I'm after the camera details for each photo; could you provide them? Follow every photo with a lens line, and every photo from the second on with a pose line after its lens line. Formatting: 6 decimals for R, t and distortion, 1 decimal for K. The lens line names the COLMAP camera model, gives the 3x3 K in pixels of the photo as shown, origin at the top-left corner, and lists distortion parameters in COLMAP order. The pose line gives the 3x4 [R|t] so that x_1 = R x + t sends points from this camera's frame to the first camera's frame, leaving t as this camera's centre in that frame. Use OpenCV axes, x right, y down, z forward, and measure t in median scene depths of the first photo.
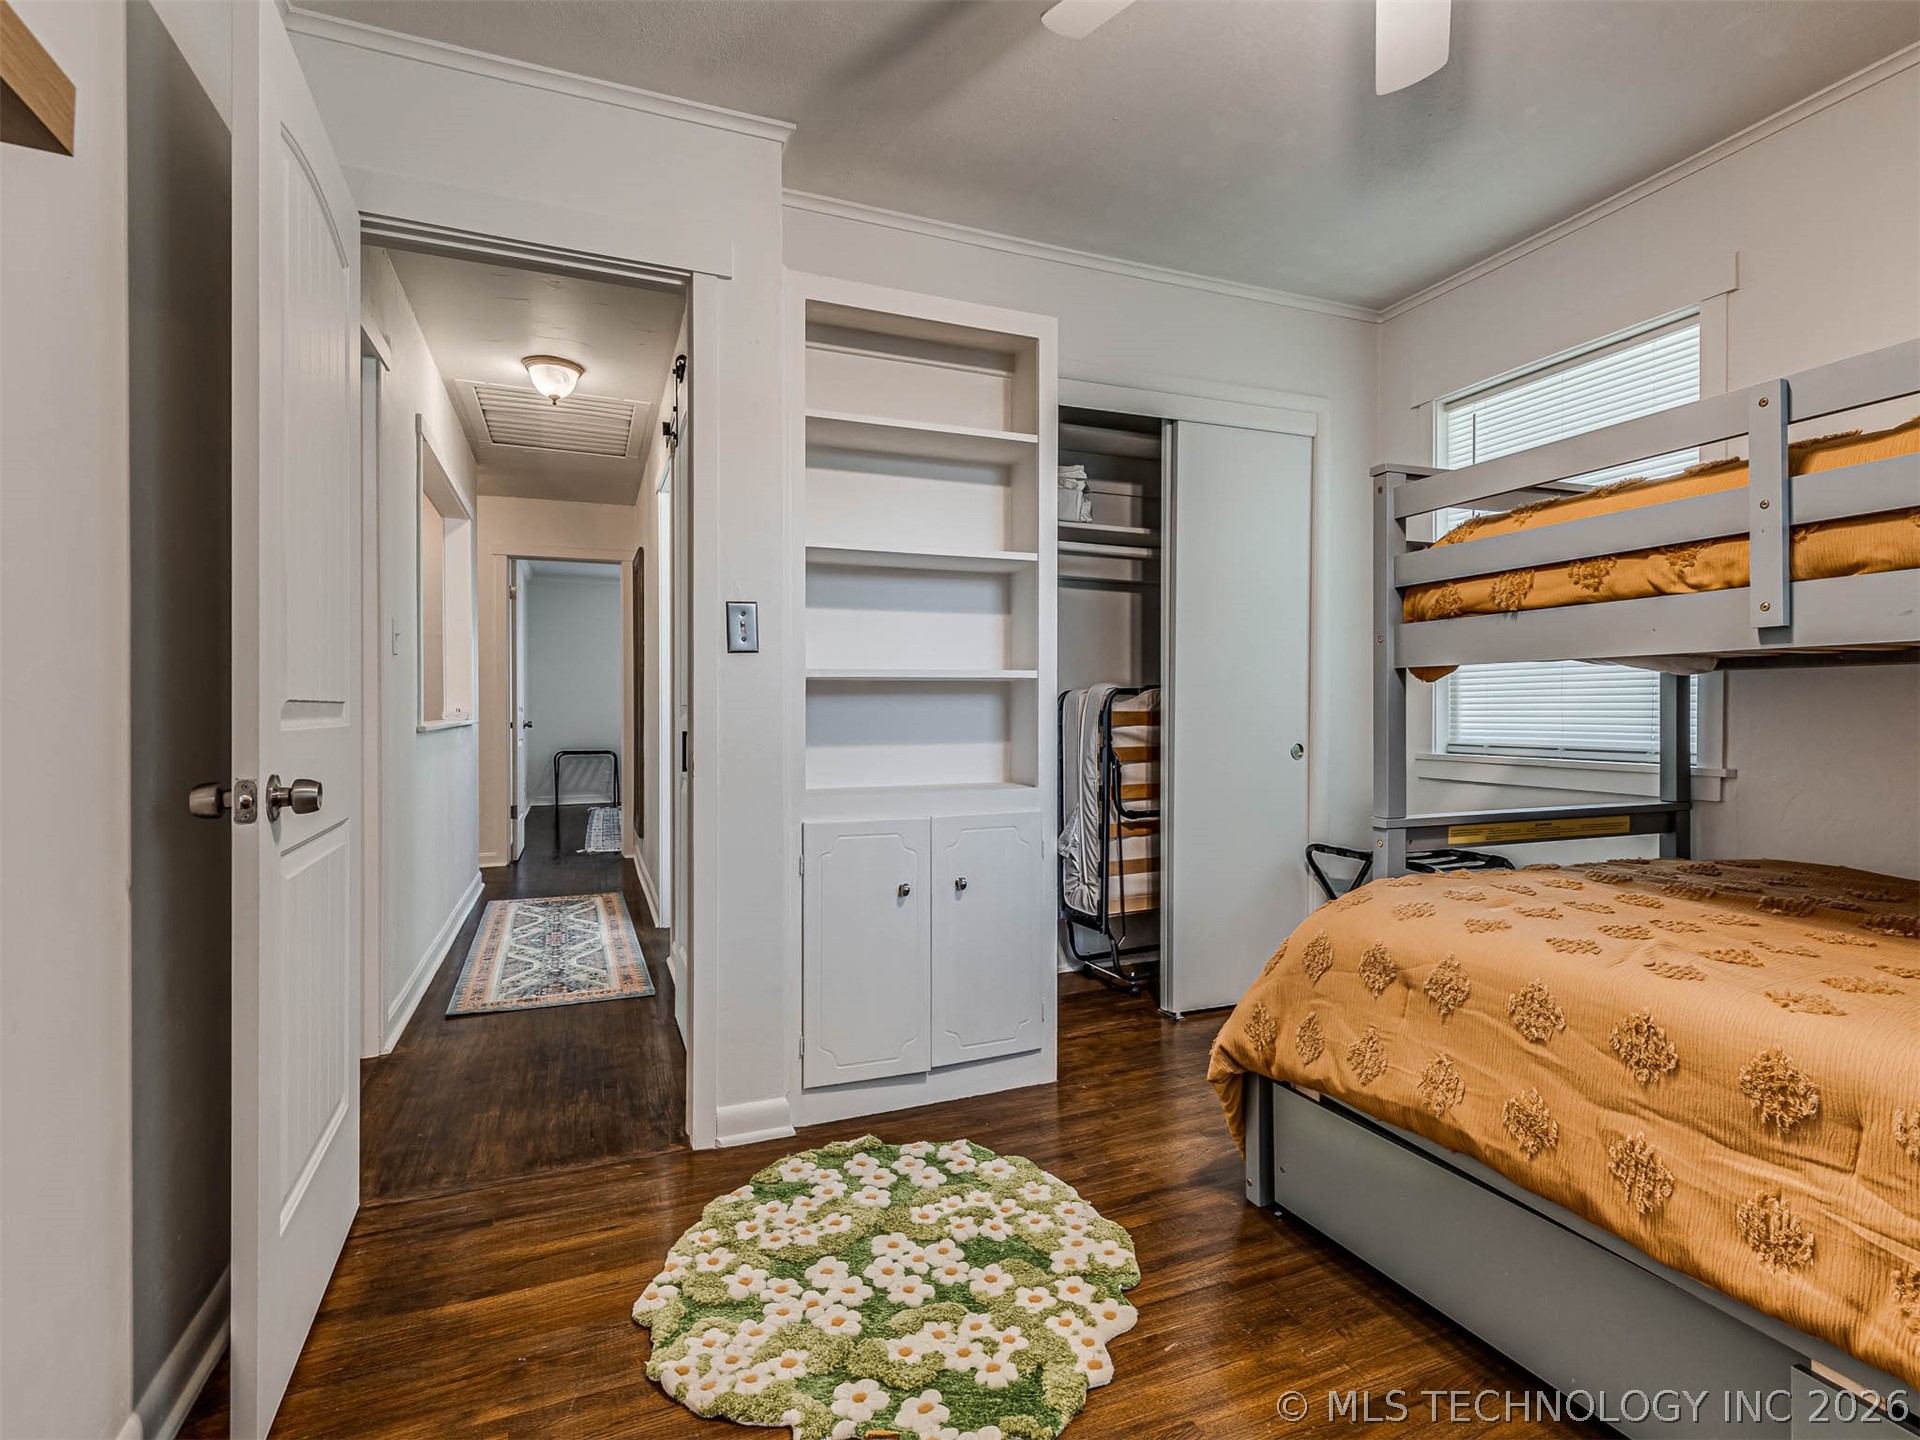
lens RADIAL K [[916.2, 0, 949.7], [0, 916.2, 713.1], [0, 0, 1]] dist [0.002106, 0.000215]
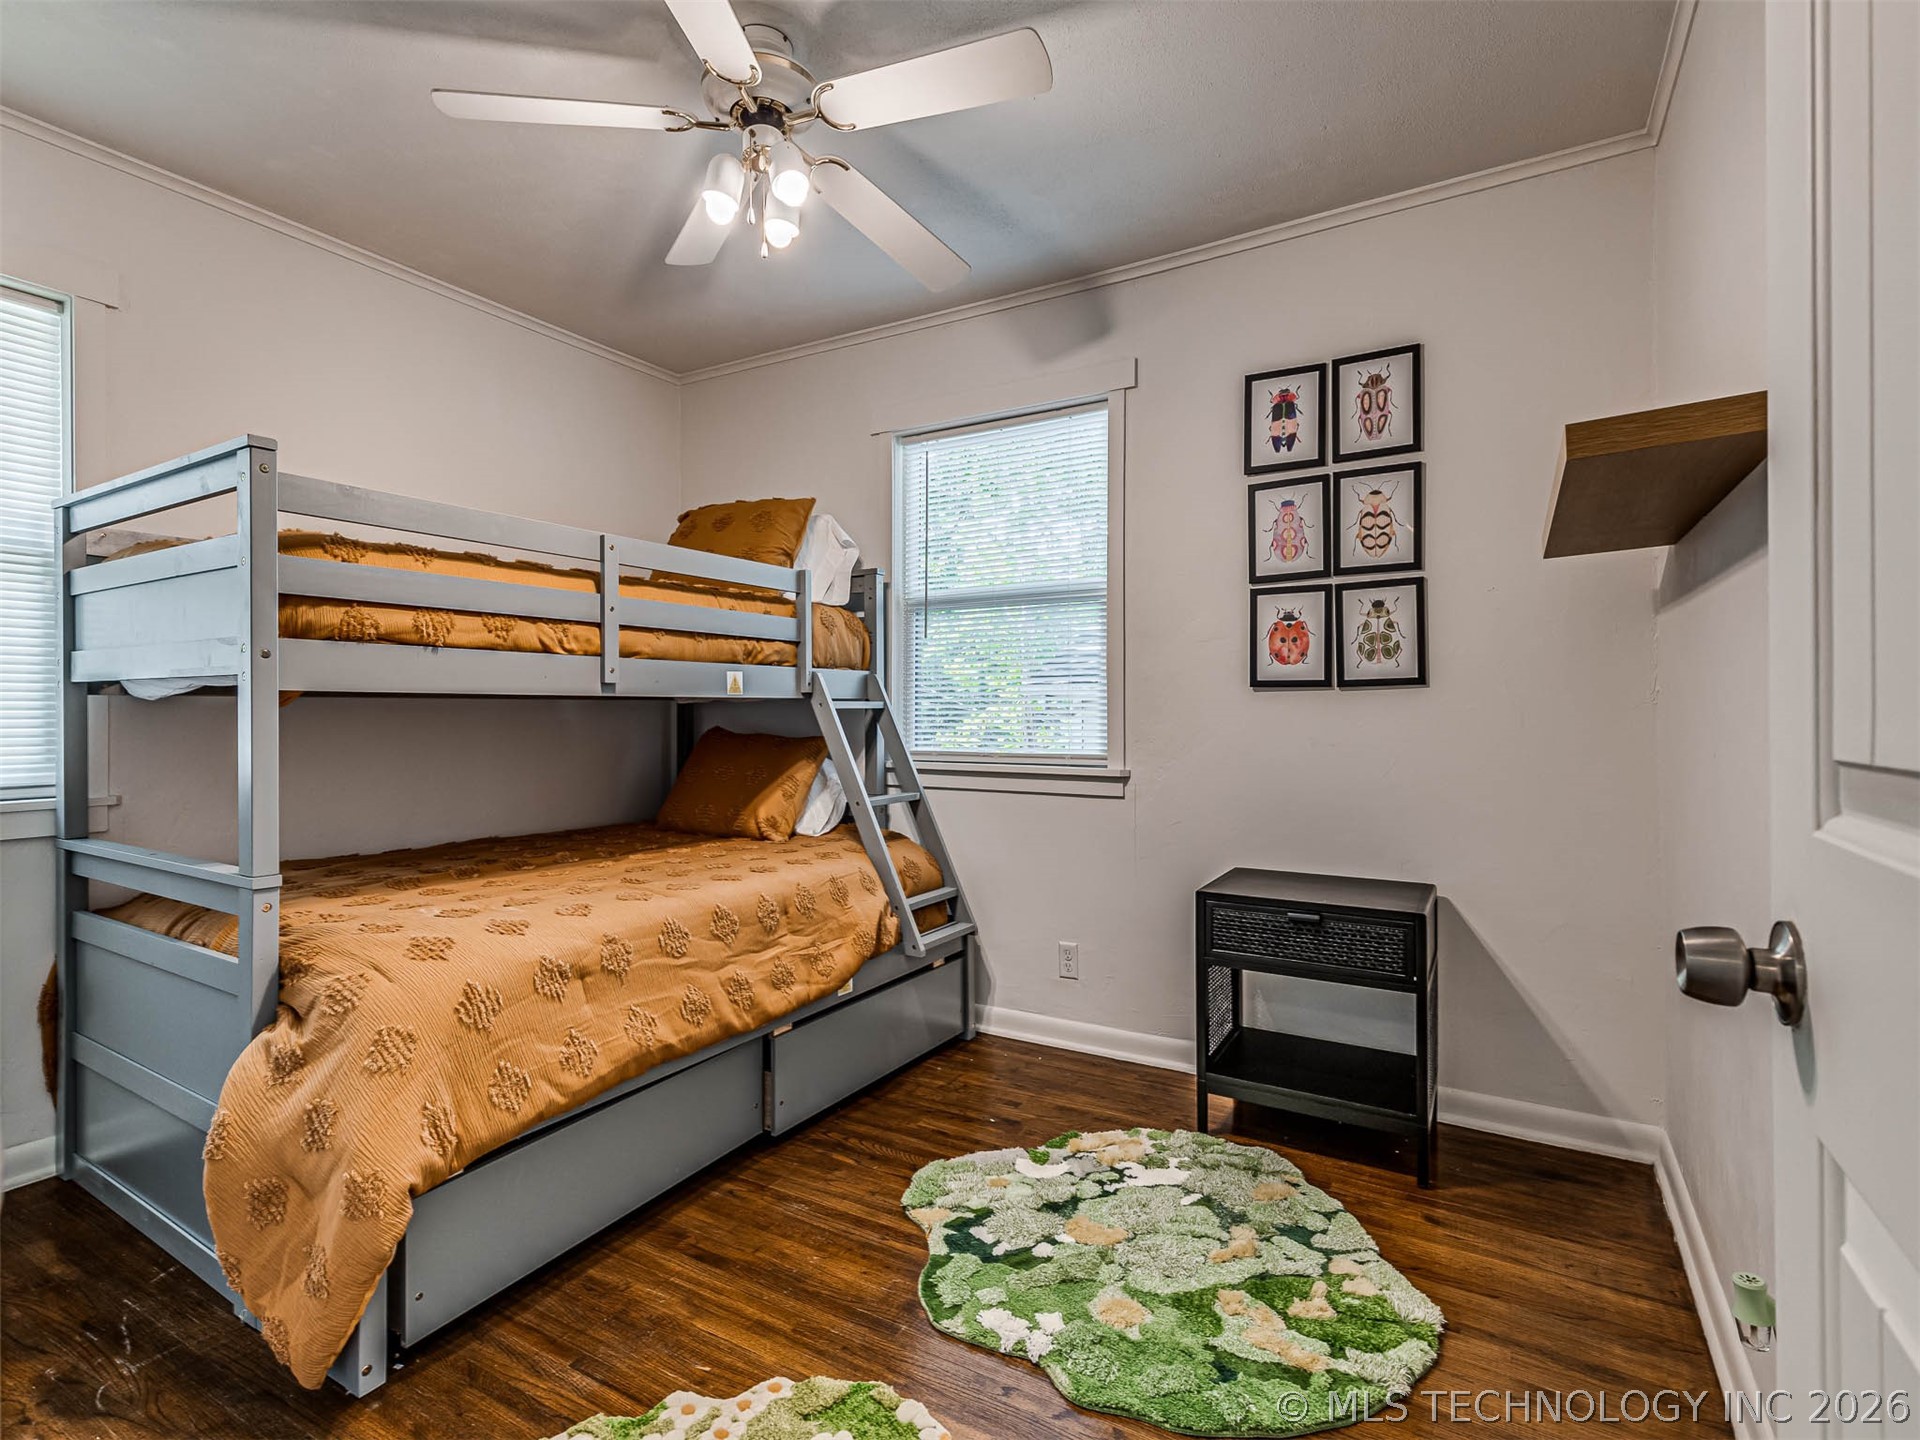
lens RADIAL K [[916.2, 0, 949.7], [0, 916.2, 713.1], [0, 0, 1]] dist [0.002106, 0.000215]
pose [[-0.604194, 0.001228, 0.796836, -0.709387], [0.006067, 0.999977, 0.003059, -0.035771], [-0.796814, 0.006683, -0.604188, 1.340797]]
